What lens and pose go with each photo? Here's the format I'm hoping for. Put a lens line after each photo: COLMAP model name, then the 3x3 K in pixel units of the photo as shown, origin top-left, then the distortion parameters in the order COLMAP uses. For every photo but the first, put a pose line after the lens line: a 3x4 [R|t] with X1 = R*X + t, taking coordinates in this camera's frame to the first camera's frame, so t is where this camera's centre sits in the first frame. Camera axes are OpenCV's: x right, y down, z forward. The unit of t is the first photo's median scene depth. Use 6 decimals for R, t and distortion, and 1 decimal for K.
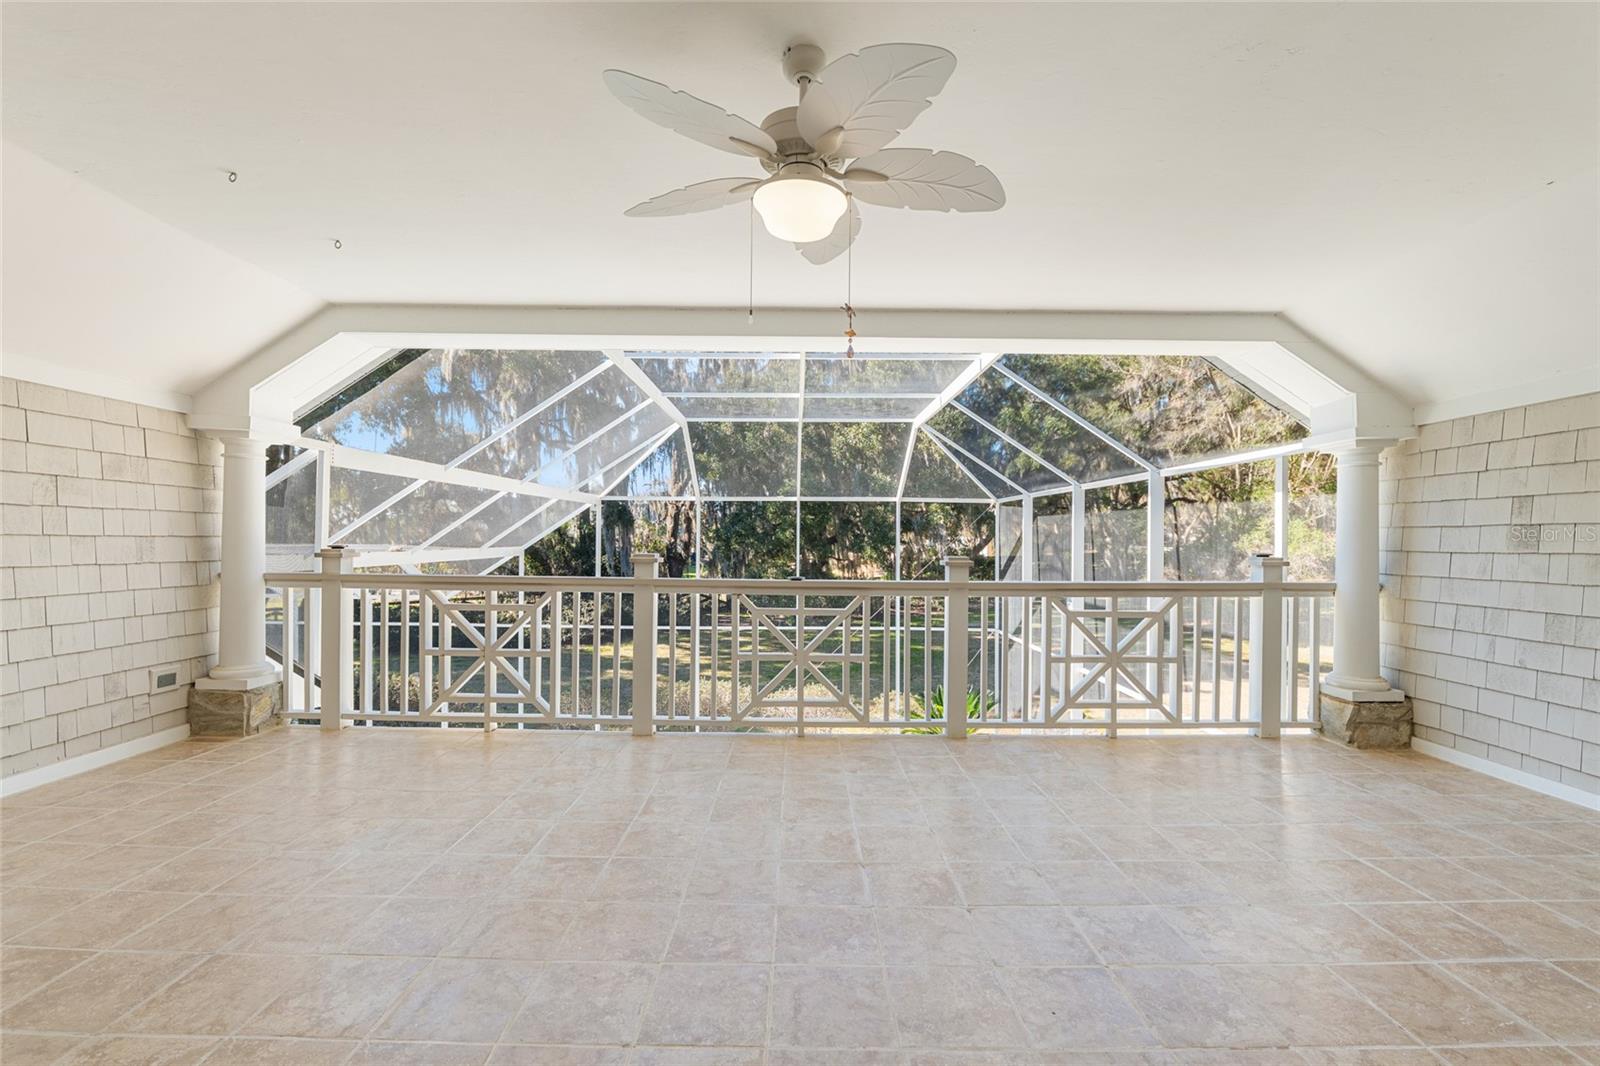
lens RADIAL K [[671.5, 0, 799.0], [0, 671.5, 543.1], [0, 0, 1]] dist [-0.007913, 0.000222]
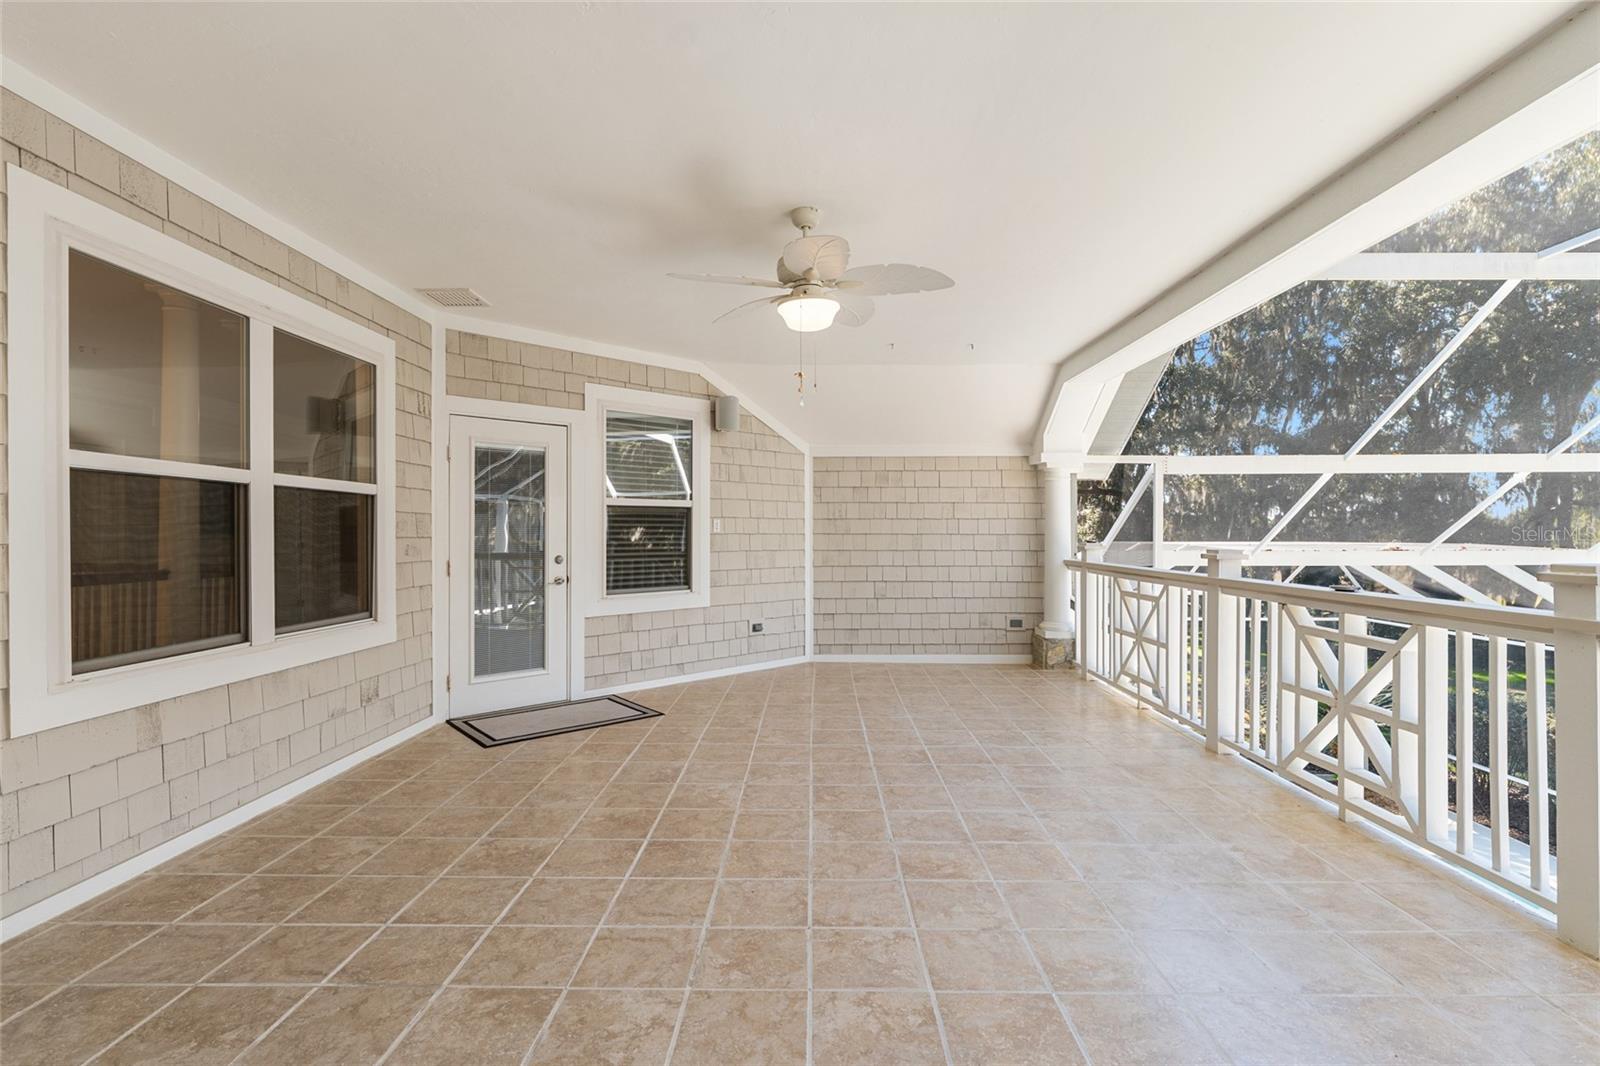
lens RADIAL K [[731.4, 0, 801.8], [0, 731.4, 533.6], [0, 0, 1]] dist [0.000736, 0.000251]
pose [[-0.018679, -0.010922, -0.999766, 0.893773], [-0.002362, 0.999938, -0.010880, 0.009290], [0.999823, 0.002158, -0.018703, 0.550655]]
